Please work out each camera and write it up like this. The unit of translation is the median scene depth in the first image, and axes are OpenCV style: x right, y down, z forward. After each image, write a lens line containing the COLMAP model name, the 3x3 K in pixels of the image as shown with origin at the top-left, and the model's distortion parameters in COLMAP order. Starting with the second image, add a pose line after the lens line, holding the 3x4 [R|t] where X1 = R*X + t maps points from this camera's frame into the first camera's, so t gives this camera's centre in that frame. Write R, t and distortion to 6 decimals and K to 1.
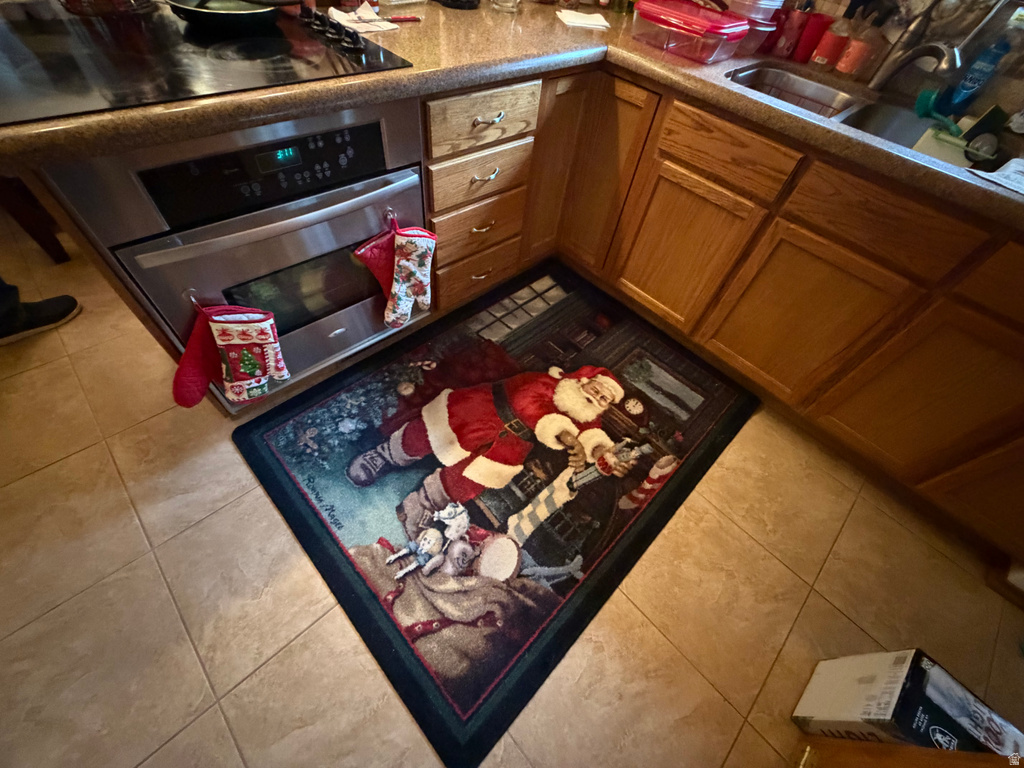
lens RADIAL K [[409.6, 0, 511.3], [0, 409.6, 387.5], [0, 0, 1]] dist [0.001634, 0.000295]
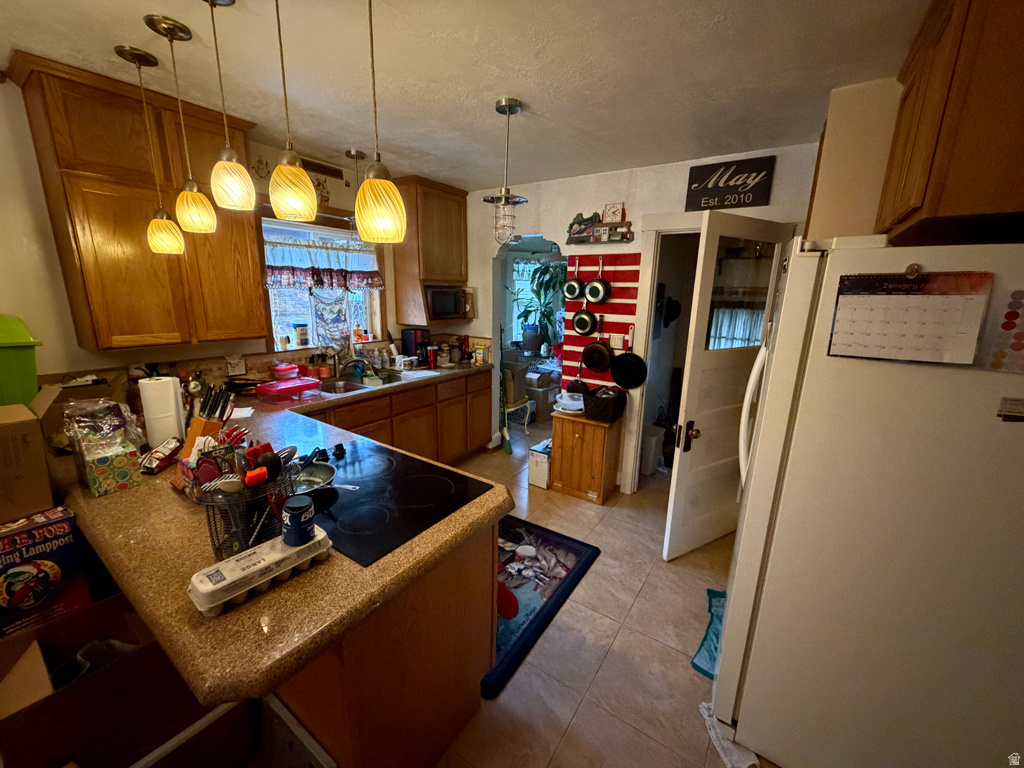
lens RADIAL K [[409.6, 0, 509.5], [0, 409.6, 382.7], [0, 0, 1]] dist [0.001634, 0.000295]
pose [[-0.207362, -0.325841, 0.922404, -1.745503], [0.756742, 0.544113, 0.362329, -0.931721], [-0.619954, 0.773155, 0.133749, 0.083291]]
